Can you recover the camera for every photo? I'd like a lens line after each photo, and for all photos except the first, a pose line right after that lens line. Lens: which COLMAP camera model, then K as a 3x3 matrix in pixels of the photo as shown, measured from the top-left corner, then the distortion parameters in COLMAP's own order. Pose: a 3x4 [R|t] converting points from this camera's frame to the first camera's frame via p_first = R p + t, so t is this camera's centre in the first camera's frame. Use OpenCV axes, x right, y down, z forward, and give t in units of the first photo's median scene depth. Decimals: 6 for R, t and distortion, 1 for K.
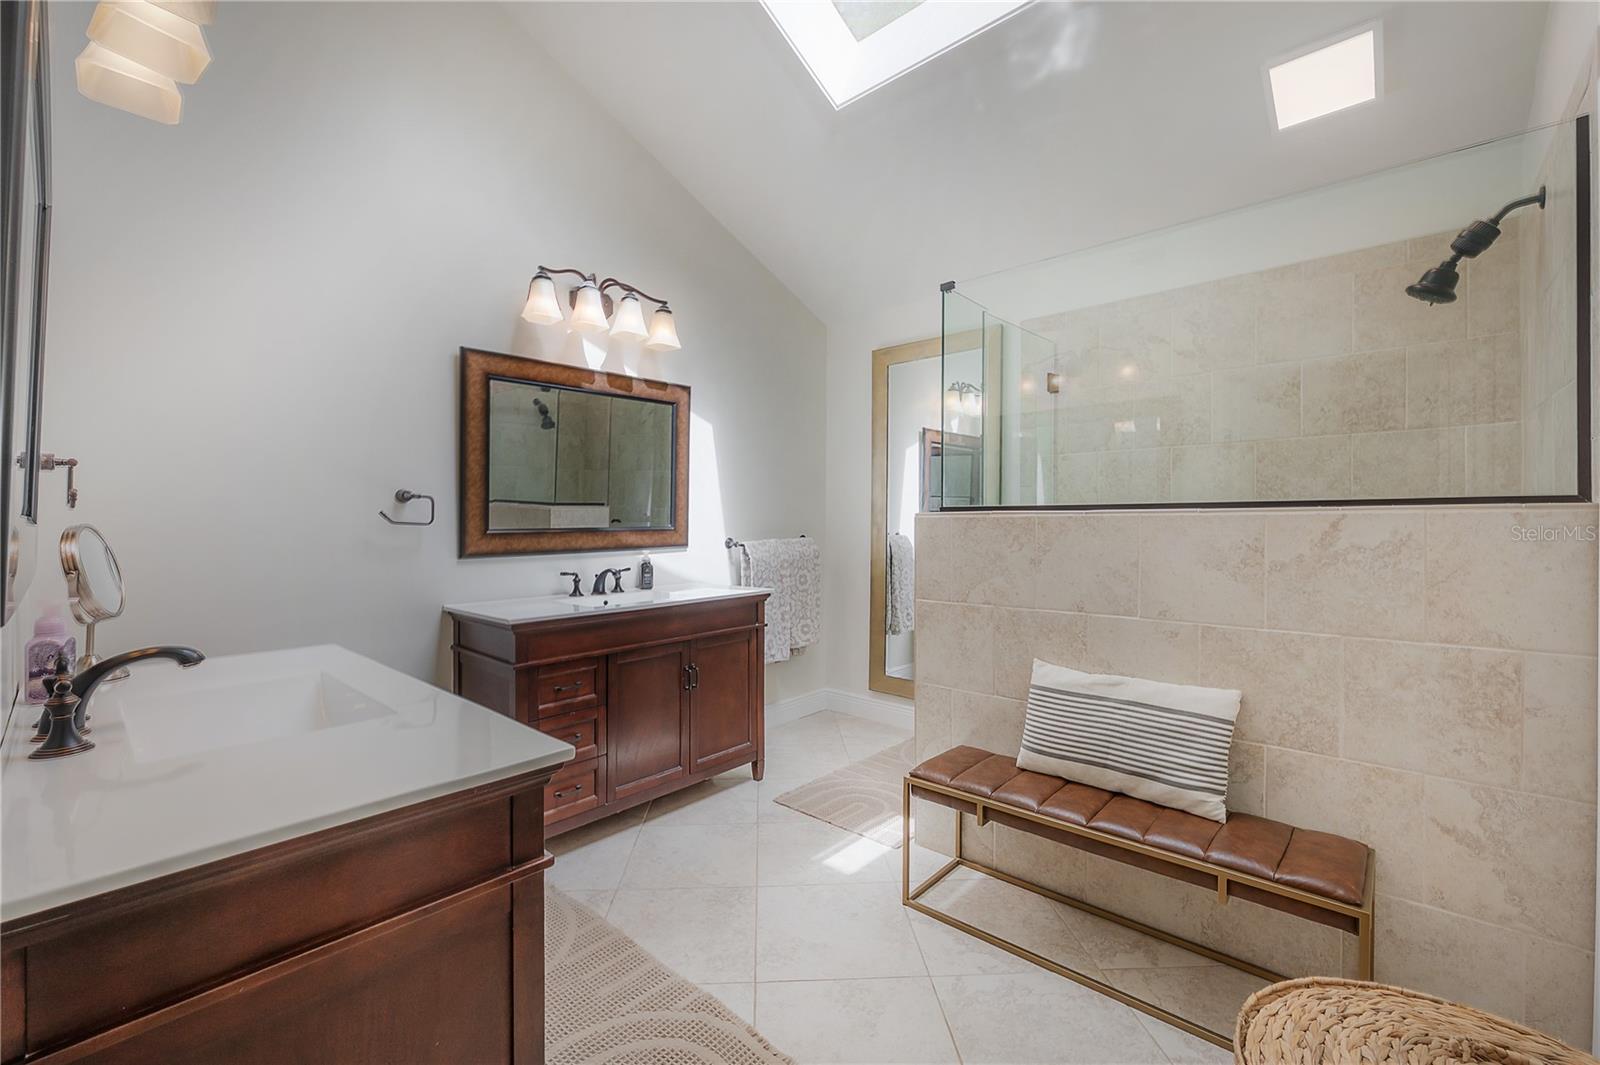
lens RADIAL K [[658.1, 0, 795.7], [0, 658.1, 524.4], [0, 0, 1]] dist [-0.000589, -0.000017]
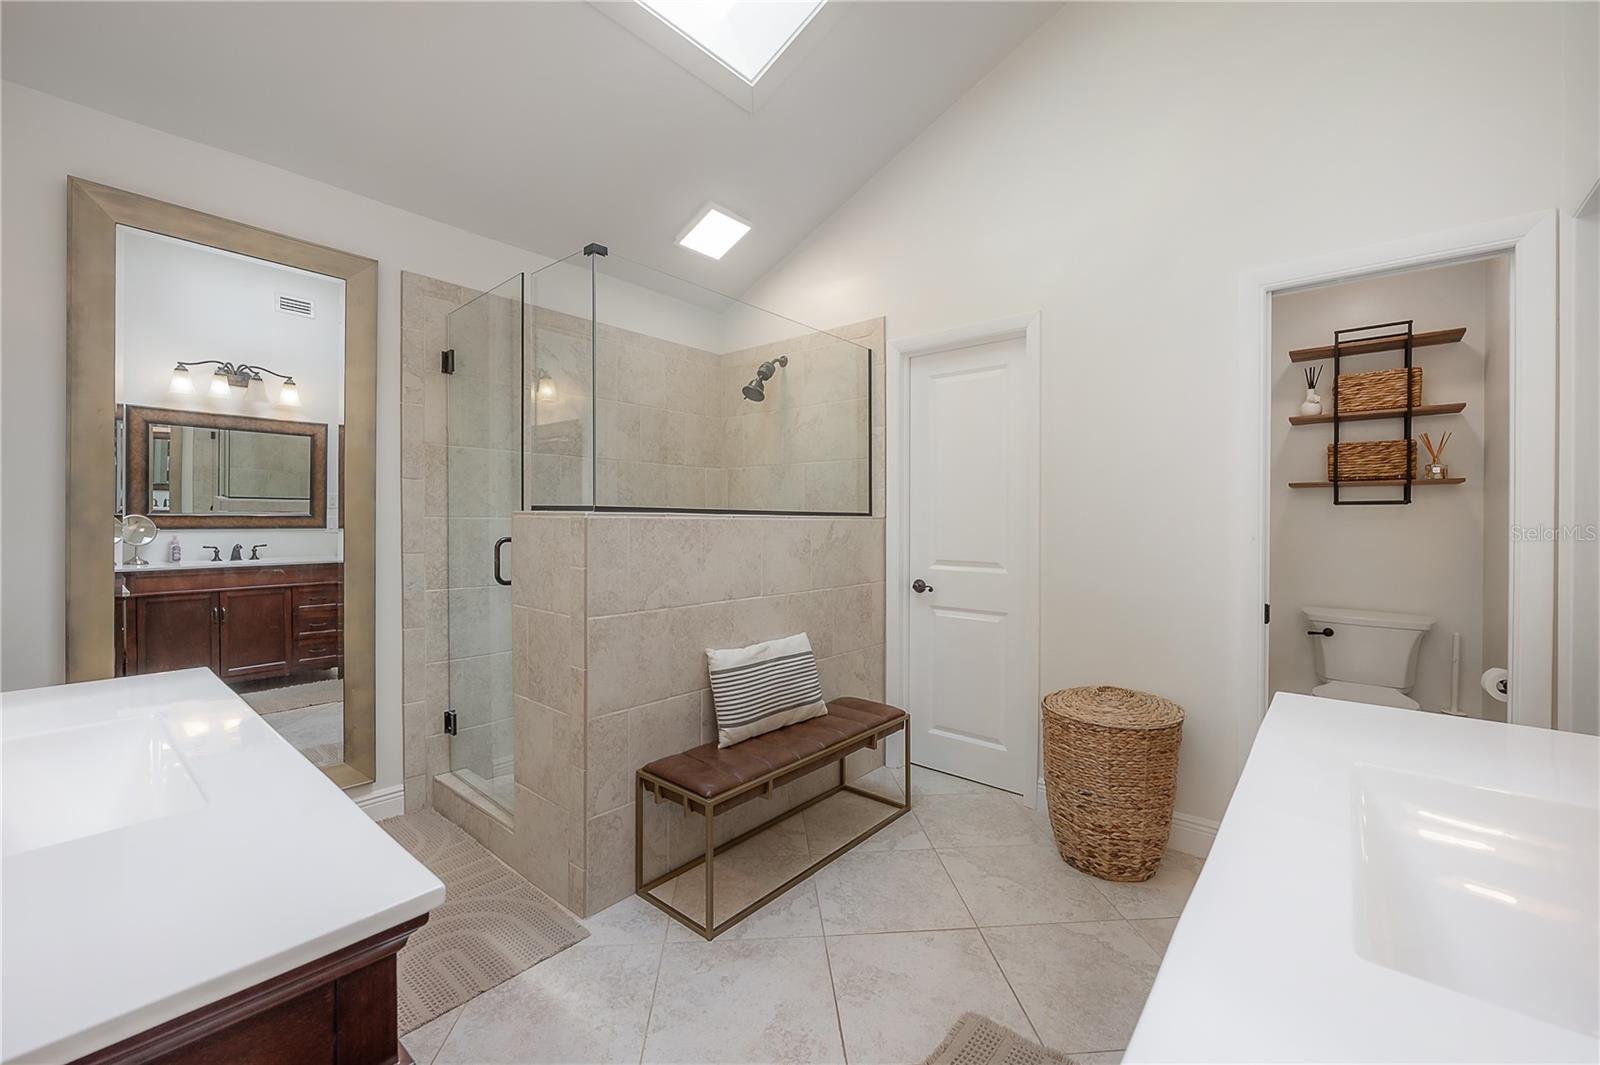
lens RADIAL K [[658.1, 0, 795.7], [0, 658.1, 524.4], [0, 0, 1]] dist [-0.000589, -0.000017]
pose [[-0.028253, 0.001317, 0.999600, -0.795574], [0.000620, 0.999999, -0.001300, -0.001963], [-0.999601, 0.000583, -0.028254, 0.951892]]
